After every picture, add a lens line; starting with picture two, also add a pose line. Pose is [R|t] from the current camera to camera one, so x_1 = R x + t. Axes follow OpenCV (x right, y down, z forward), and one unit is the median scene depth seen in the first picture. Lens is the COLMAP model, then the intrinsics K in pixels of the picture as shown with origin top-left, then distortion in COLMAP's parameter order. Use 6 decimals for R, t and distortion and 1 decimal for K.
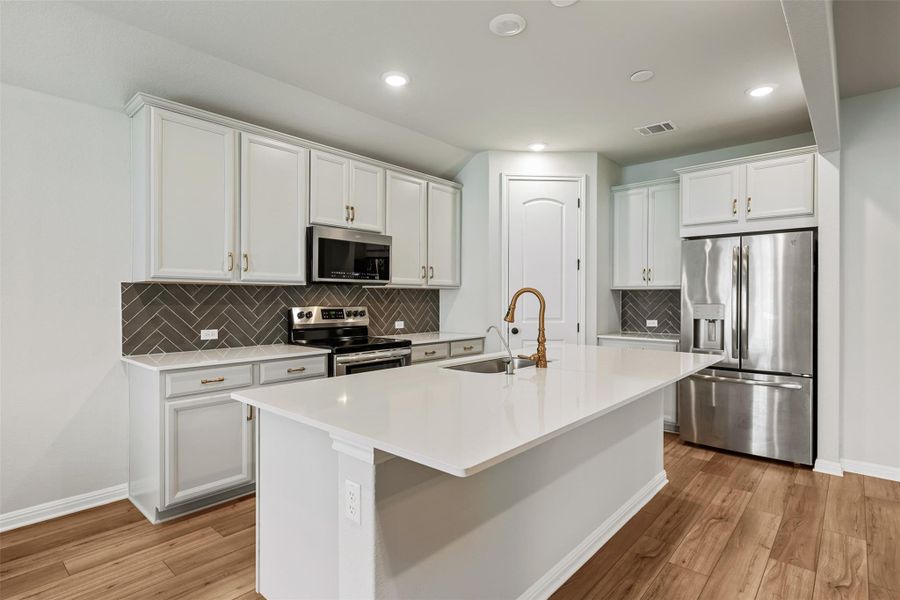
lens RADIAL K [[457.0, 0, 442.2], [0, 457.0, 297.7], [0, 0, 1]] dist [-0.000840, -0.000796]
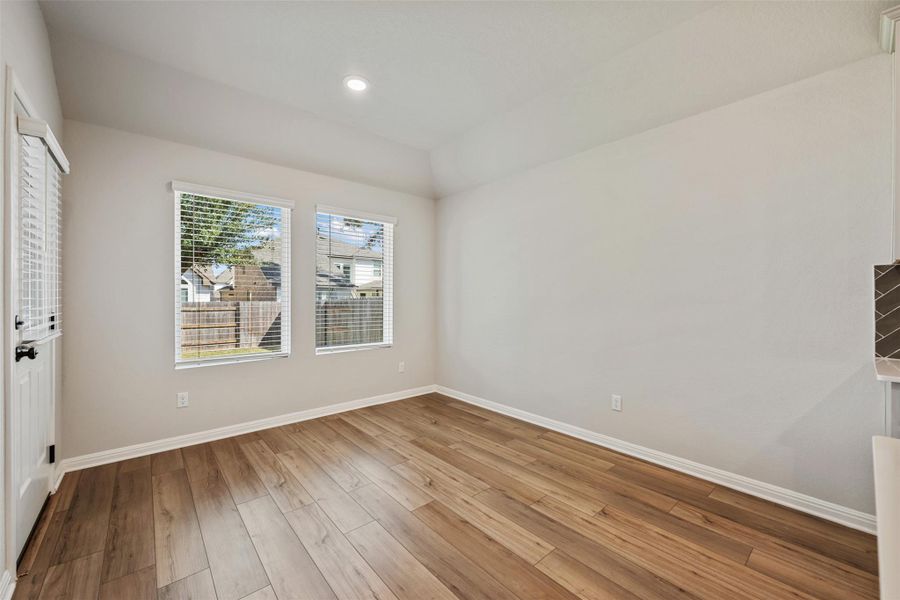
lens RADIAL K [[354.1, 0, 452.2], [0, 354.1, 300.1], [0, 0, 1]] dist [-0.001233, -0.000307]
pose [[-0.124900, 0.001236, -0.992169, 0.011550], [-0.002846, 0.999995, 0.001604, 0.033154], [0.992165, 0.003024, -0.124895, 0.390187]]
